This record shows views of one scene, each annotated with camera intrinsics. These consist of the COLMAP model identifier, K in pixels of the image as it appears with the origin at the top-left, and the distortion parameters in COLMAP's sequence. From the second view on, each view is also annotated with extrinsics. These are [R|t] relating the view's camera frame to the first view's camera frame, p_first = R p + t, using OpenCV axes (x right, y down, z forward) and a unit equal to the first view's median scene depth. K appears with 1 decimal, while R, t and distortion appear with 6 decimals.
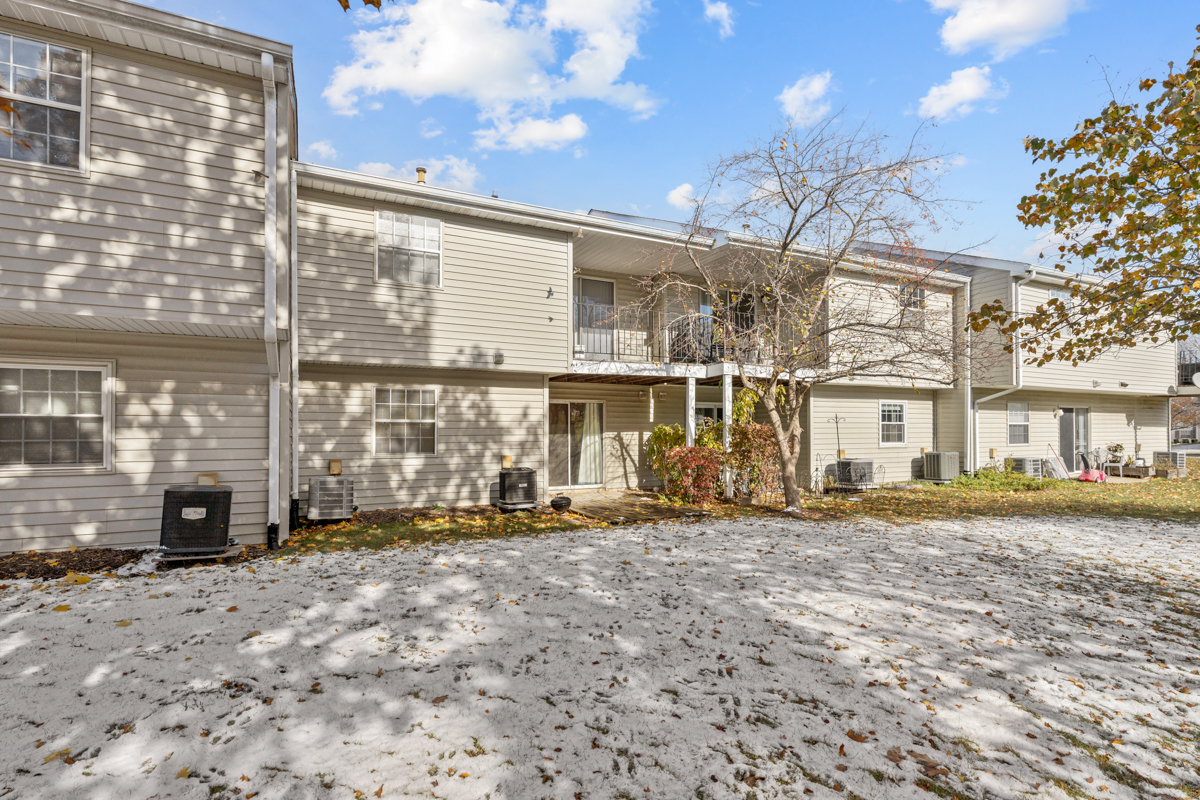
lens RADIAL K [[575.2, 0, 602.7], [0, 575.2, 413.4], [0, 0, 1]] dist [0.005138, 0.001425]
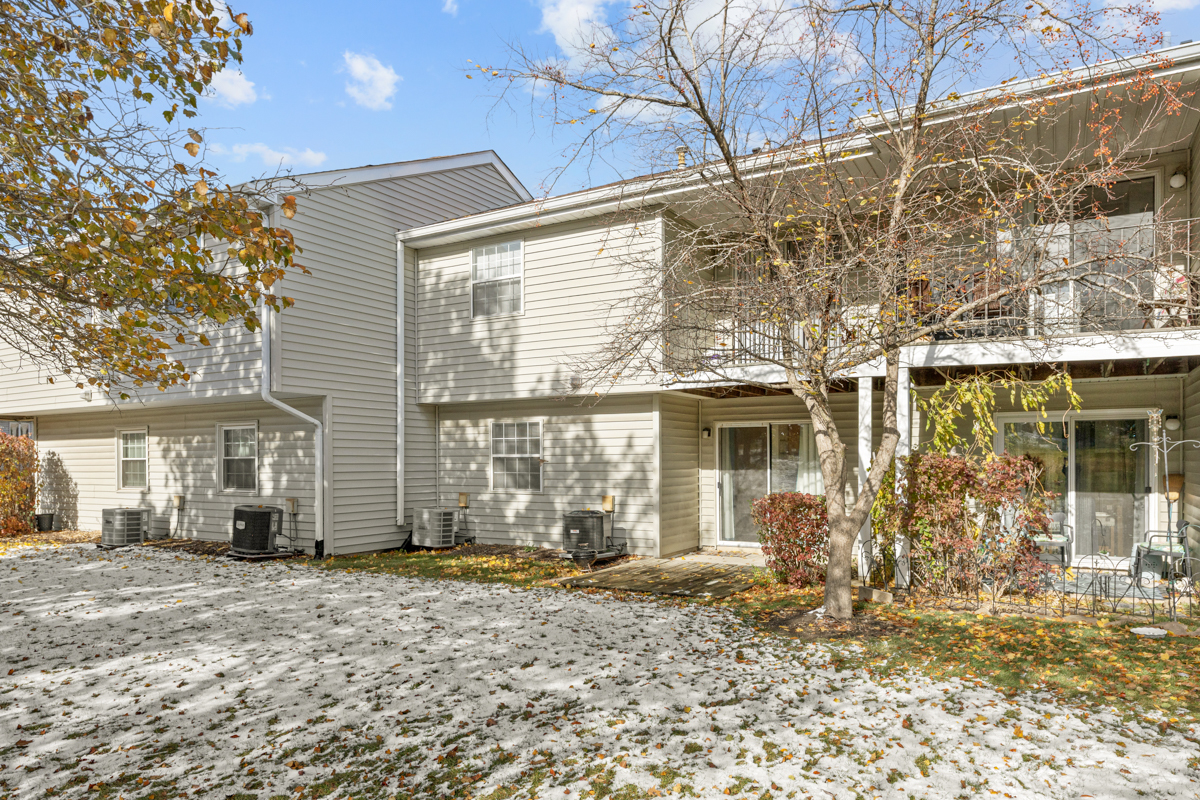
lens RADIAL K [[783.0, 0, 596.9], [0, 783.0, 451.7], [0, 0, 1]] dist [-0.003094, -0.002891]
pose [[0.535940, -0.007613, -0.844222, 0.835282], [0.029190, 0.999529, 0.009517, -0.001799], [0.843752, -0.029743, 0.535909, 0.405432]]
